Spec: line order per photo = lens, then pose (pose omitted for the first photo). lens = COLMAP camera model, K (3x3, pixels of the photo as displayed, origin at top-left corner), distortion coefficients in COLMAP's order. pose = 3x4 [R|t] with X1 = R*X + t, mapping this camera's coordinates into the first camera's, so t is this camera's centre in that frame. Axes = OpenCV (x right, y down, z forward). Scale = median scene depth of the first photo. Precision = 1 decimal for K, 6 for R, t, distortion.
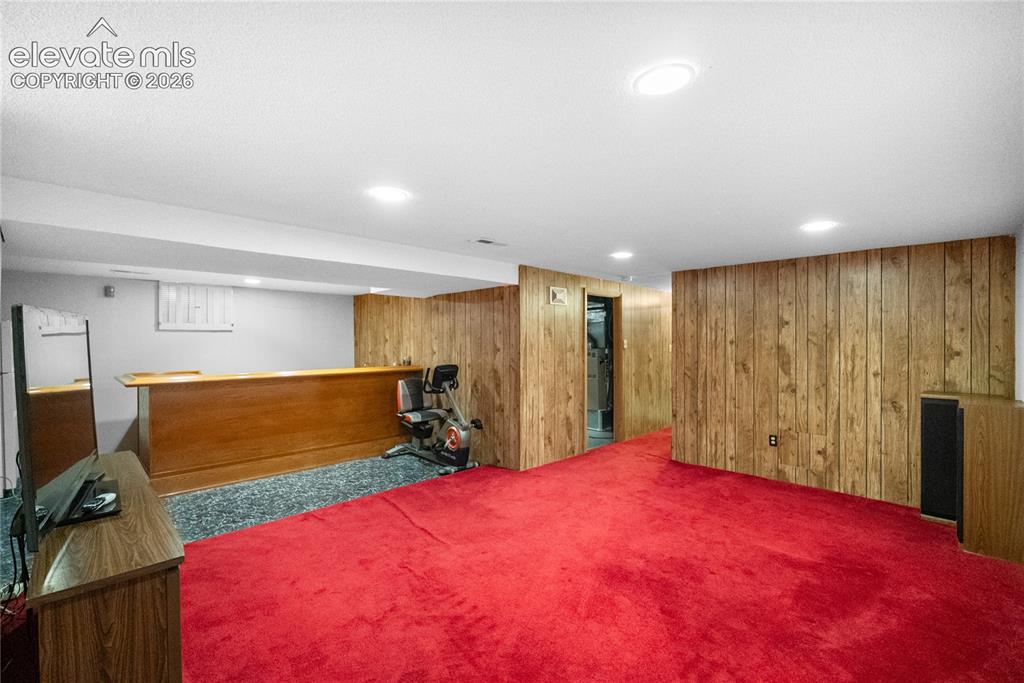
lens RADIAL K [[452.4, 0, 514.3], [0, 452.4, 345.3], [0, 0, 1]] dist [-0.006643, 0.000222]
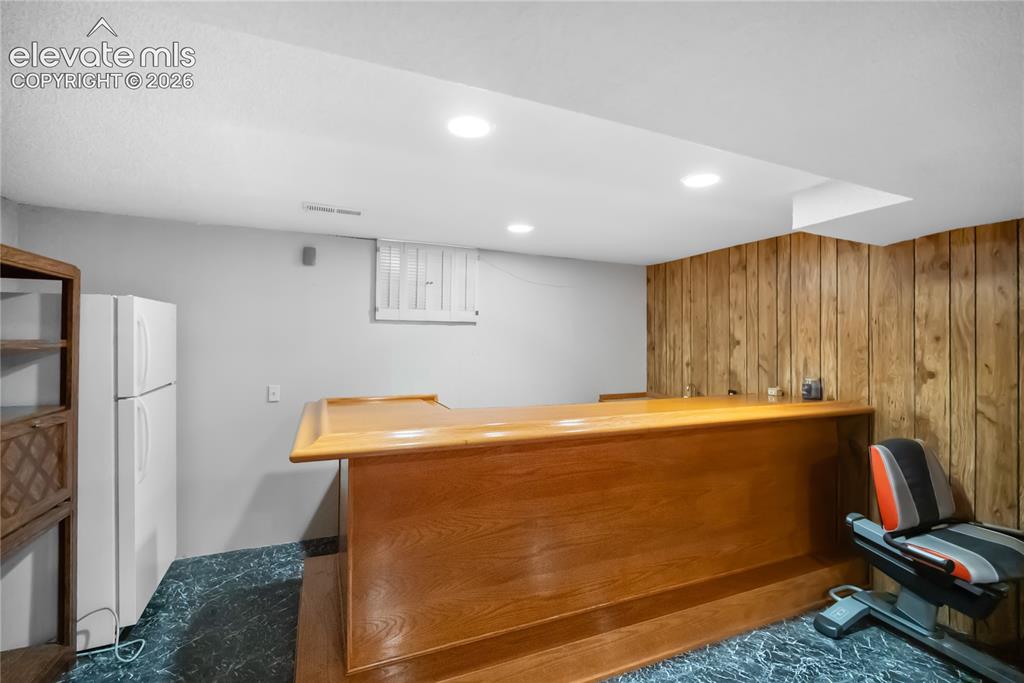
lens RADIAL K [[452.4, 0, 509.1], [0, 452.4, 334.8], [0, 0, 1]] dist [-0.006643, 0.000222]
pose [[0.927805, 0.008565, -0.372967, -0.413012], [-0.017057, 0.999665, -0.019473, -0.006106], [0.372675, 0.024429, 0.927640, 0.527094]]
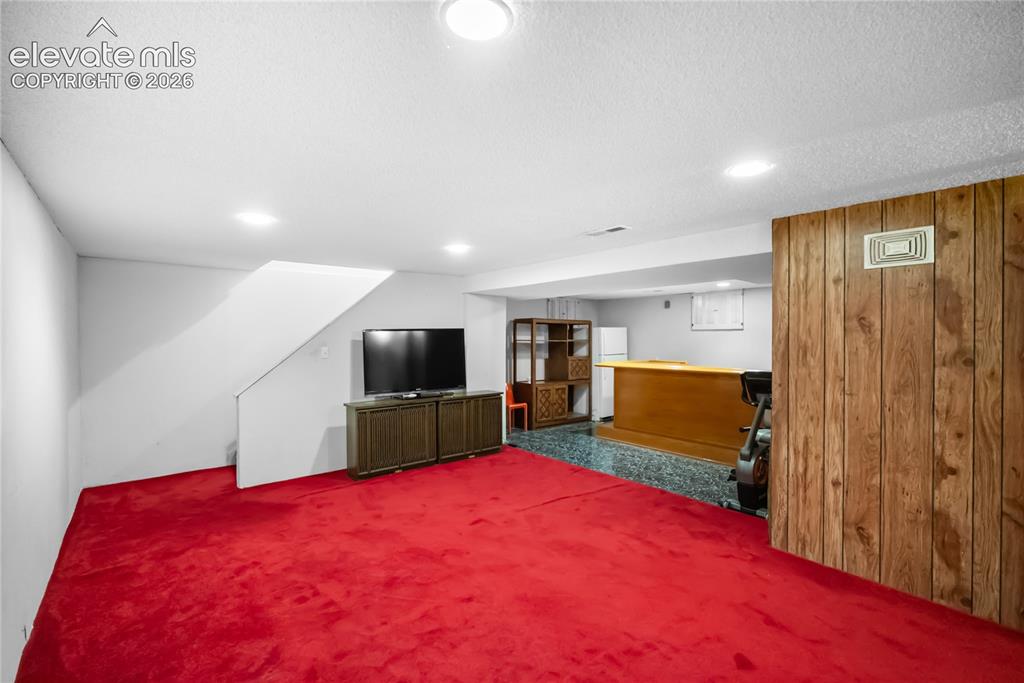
lens RADIAL K [[452.4, 0, 511.5], [0, 452.4, 339.0], [0, 0, 1]] dist [-0.006643, 0.000222]
pose [[-0.098049, 0.004863, -0.995170, 0.605694], [-0.009321, 0.999940, 0.005805, -0.010821], [0.995138, 0.009846, -0.097998, 0.625723]]
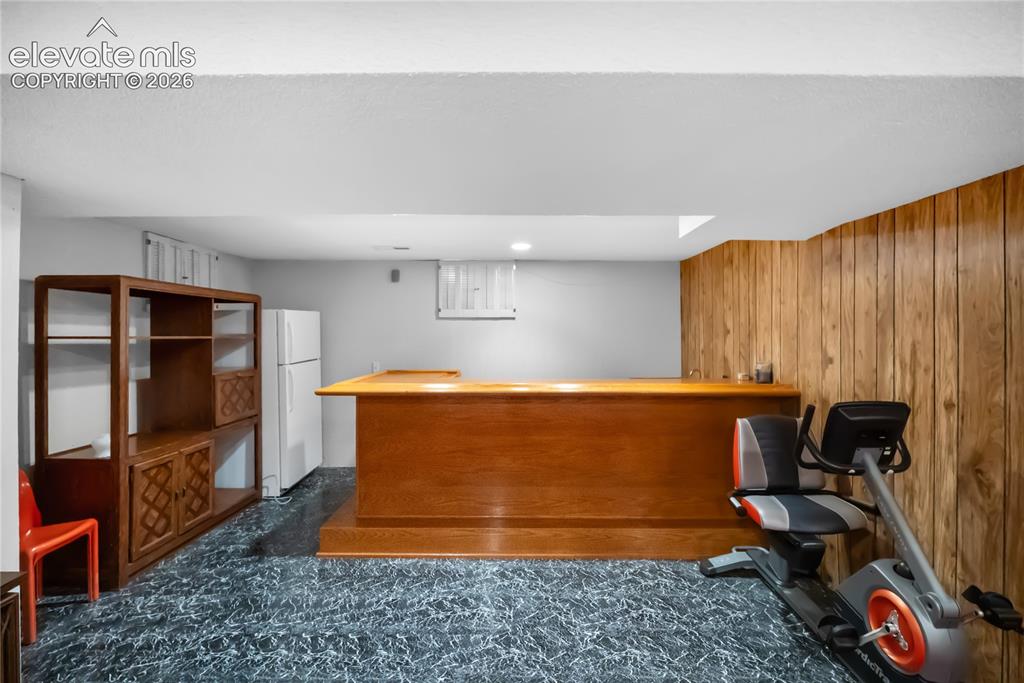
lens RADIAL K [[452.4, 0, 510.7], [0, 452.4, 330.5], [0, 0, 1]] dist [-0.006643, 0.000222]
pose [[0.701310, 0.003955, -0.712845, -0.090482], [-0.009157, 0.999952, -0.003461, -0.009046], [0.712798, 0.008955, 0.701313, 0.519802]]
